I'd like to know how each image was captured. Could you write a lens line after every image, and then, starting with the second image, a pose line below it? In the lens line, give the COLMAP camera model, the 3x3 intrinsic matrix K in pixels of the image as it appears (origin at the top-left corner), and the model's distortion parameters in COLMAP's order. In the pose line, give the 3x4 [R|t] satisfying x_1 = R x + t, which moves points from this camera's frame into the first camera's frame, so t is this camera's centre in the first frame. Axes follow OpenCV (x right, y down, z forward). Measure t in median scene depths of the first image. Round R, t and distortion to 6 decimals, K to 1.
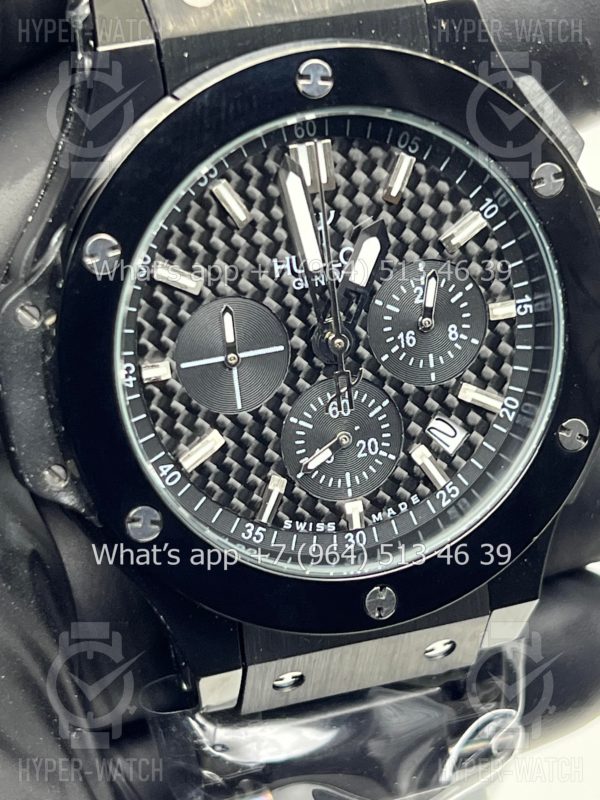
lens RADIAL K [[1917.5, 0, 288.9], [0, 1917.5, 411.5], [0, 0, 1]] dist [0.158106, -0.591994]
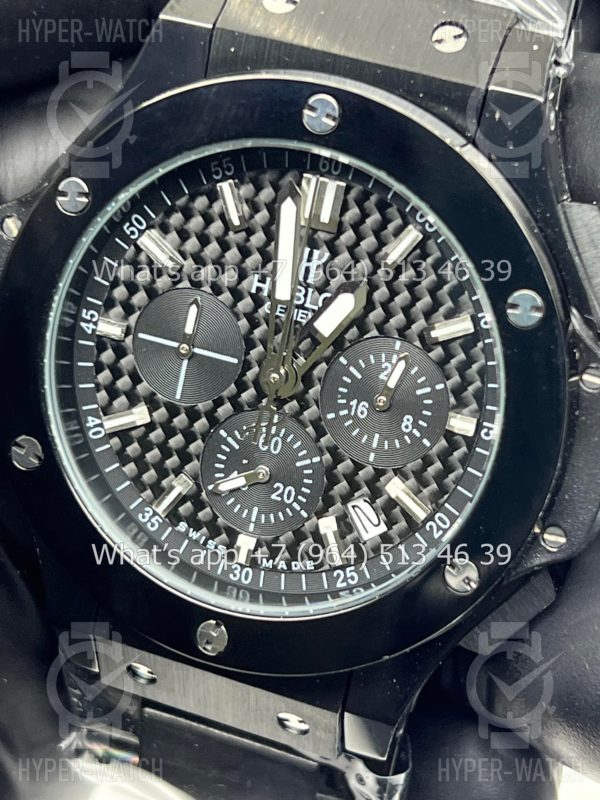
lens RADIAL K [[1917.5, 0, 288.9], [0, 1917.5, 411.5], [0, 0, 1]] dist [0.158106, -0.591994]
pose [[0.780957, 0.408451, -0.472520, 0.495566], [-0.414098, 0.904957, 0.097853, -0.117500], [0.467578, 0.119251, 0.875871, 0.143240]]
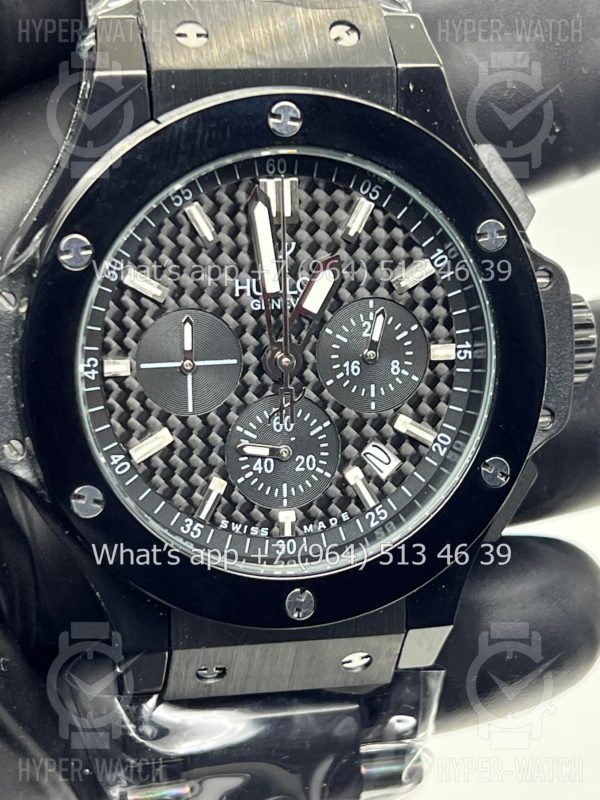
lens RADIAL K [[1917.5, 0, 288.9], [0, 1917.5, 411.5], [0, 0, 1]] dist [0.158106, -0.591994]
pose [[0.993043, 0.106428, -0.050395, 0.084690], [-0.109988, 0.991165, -0.074130, 0.072732], [0.042060, 0.079157, 0.995974, -0.089118]]
